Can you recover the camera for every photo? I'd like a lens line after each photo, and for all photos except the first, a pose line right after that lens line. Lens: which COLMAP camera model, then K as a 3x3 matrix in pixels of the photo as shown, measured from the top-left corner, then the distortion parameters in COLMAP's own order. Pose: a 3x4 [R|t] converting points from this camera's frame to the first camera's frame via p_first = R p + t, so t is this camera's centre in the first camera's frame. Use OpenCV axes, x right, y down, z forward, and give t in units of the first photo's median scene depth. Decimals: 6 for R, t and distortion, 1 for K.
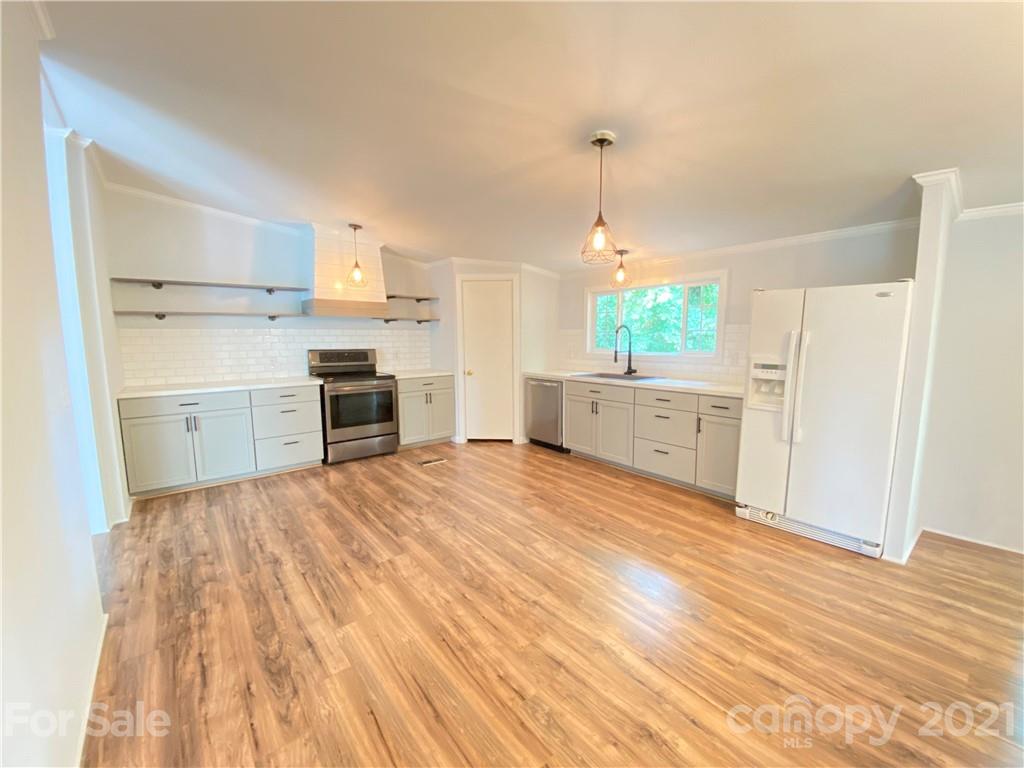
lens RADIAL K [[415.2, 0, 510.9], [0, 415.2, 384.8], [0, 0, 1]] dist [0.030098, -0.025578]
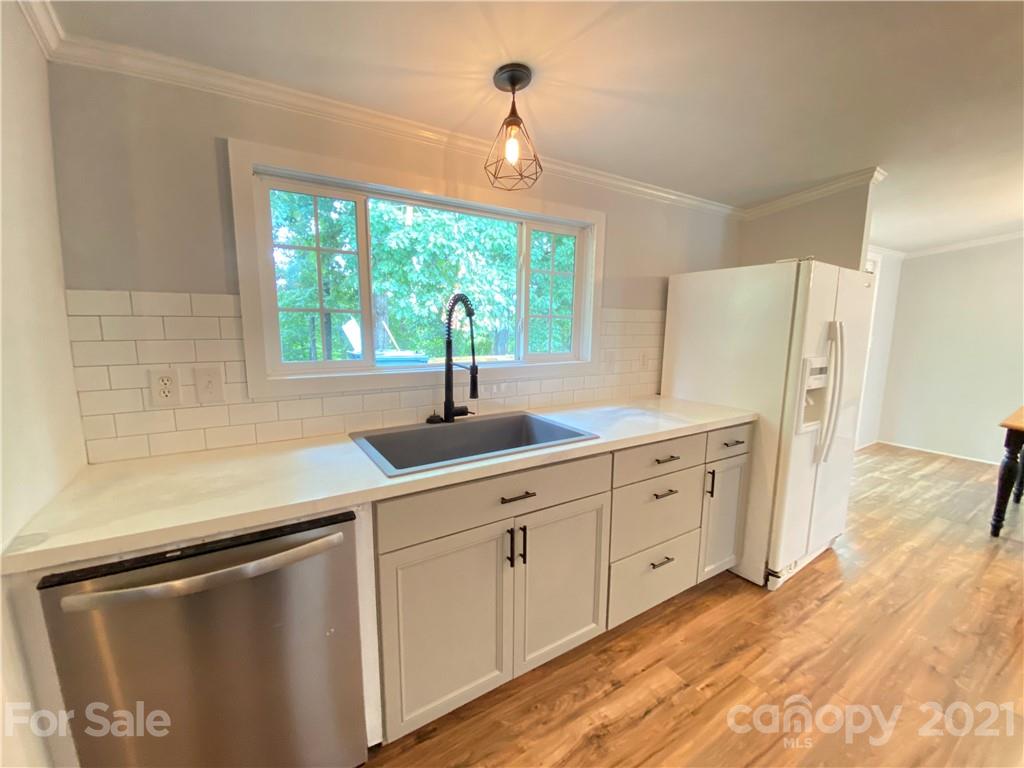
lens RADIAL K [[415.2, 0, 510.9], [0, 415.2, 384.8], [0, 0, 1]] dist [0.030098, -0.025578]
pose [[0.115132, -0.141671, 0.983196, -0.156392], [0.106299, 0.985851, 0.129606, -0.174427], [-0.987646, 0.089591, 0.128562, 1.481027]]
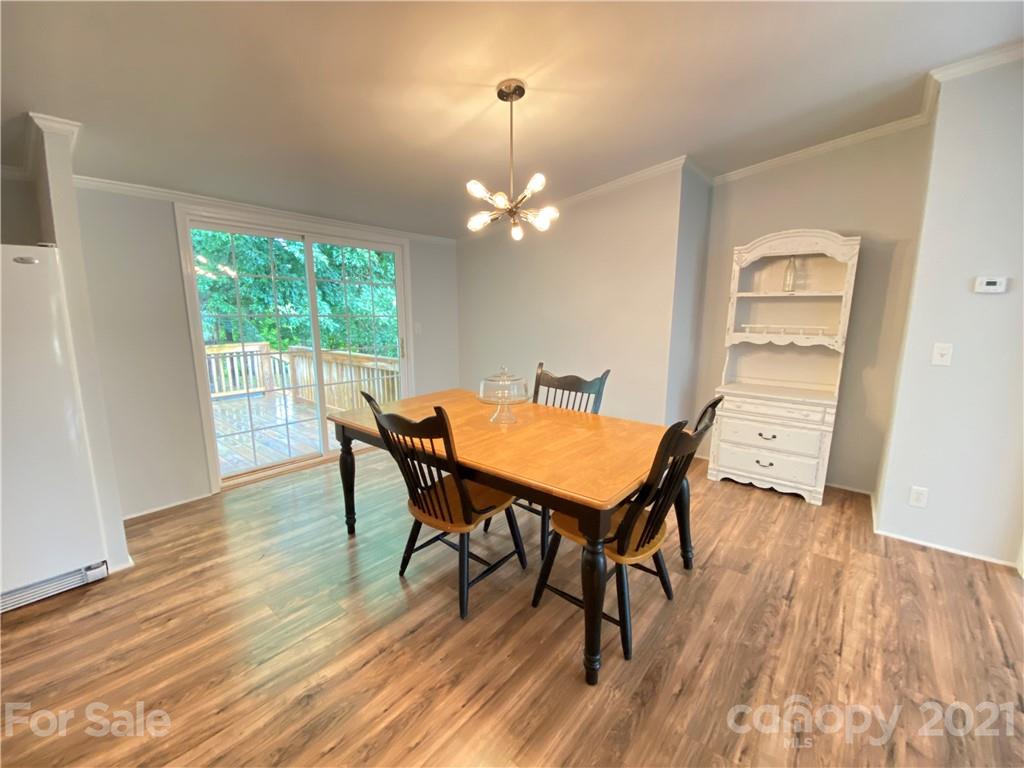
lens RADIAL K [[415.2, 0, 510.9], [0, 415.2, 384.8], [0, 0, 1]] dist [0.030098, -0.025578]
pose [[-0.196001, -0.165336, 0.966565, -0.034690], [0.112367, 0.975404, 0.189634, -0.030664], [-0.974144, 0.145779, -0.172602, 0.257014]]
